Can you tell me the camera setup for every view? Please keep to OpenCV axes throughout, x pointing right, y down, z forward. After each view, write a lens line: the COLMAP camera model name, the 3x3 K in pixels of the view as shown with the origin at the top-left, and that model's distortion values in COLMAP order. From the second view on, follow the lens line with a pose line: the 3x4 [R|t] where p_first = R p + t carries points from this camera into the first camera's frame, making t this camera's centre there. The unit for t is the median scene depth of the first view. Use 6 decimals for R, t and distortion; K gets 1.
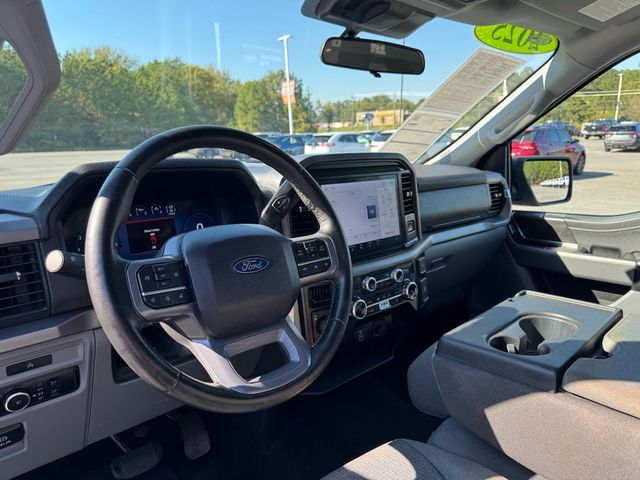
lens RADIAL K [[459.3, 0, 318.4], [0, 459.3, 244.8], [0, 0, 1]] dist [0.006071, -0.008469]
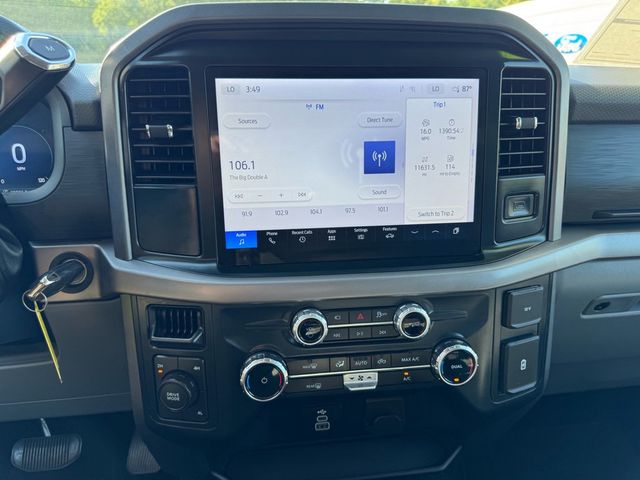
lens RADIAL K [[456.3, 0, 320.0], [0, 456.3, 240.0], [0, 0, 1]] dist [0.052588, -0.121349]
pose [[0.814297, 0.196931, -0.546021, 0.228650], [-0.131542, 0.978822, 0.156856, -0.041052], [0.565347, -0.055903, 0.822957, 0.453123]]
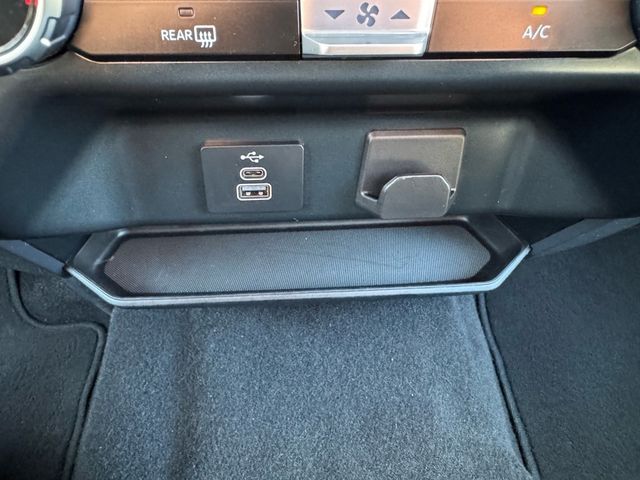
lens RADIAL K [[453.6, 0, 289.2], [0, 453.6, 240.4], [0, 0, 1]] dist [-0.022038, 0.005525]
pose [[0.776059, 0.458360, -0.433172, 0.144681], [-0.160418, 0.807735, 0.567301, 0.081570], [0.609916, -0.370771, 0.700380, 0.634340]]
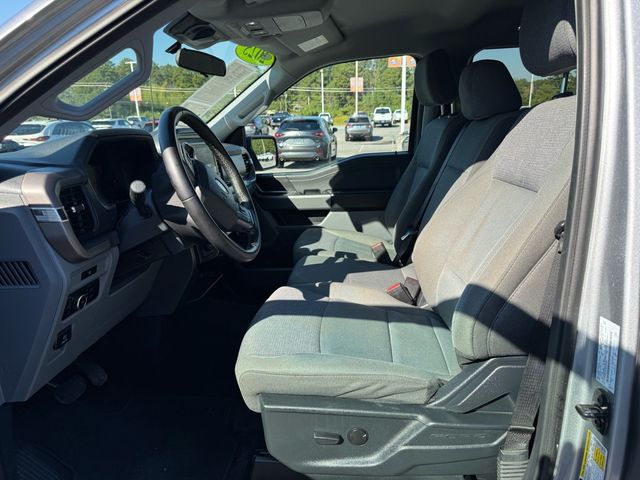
lens RADIAL K [[458.1, 0, 318.4], [0, 458.1, 251.6], [0, 0, 1]] dist [0.007934, -0.008966]
pose [[0.741642, -0.183002, 0.645351, -0.432151], [0.164997, 0.982277, 0.088928, 0.078710], [-0.650187, 0.040528, 0.758693, -0.226220]]
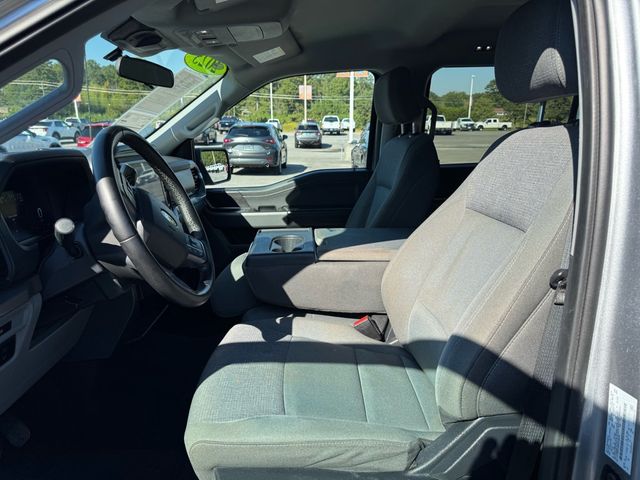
lens RADIAL K [[459.3, 0, 318.4], [0, 459.3, 244.8], [0, 0, 1]] dist [0.006071, -0.008469]
pose [[0.665078, -0.167078, 0.727843, -0.388413], [0.159609, 0.983932, 0.080018, 0.036926], [-0.729517, 0.062952, 0.681059, -0.158004]]
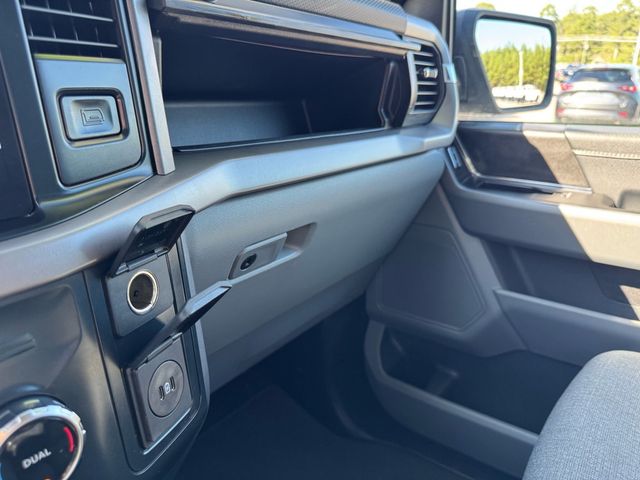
lens RADIAL K [[470.6, 0, 320.0], [0, 470.6, 240.0], [0, 0, 1]] dist [-0.004297, -0.003878]
pose [[0.982102, -0.032300, 0.185559, 0.212833], [0.012976, 0.994449, 0.104421, -0.002324], [-0.187901, -0.100144, 0.977069, 0.601252]]
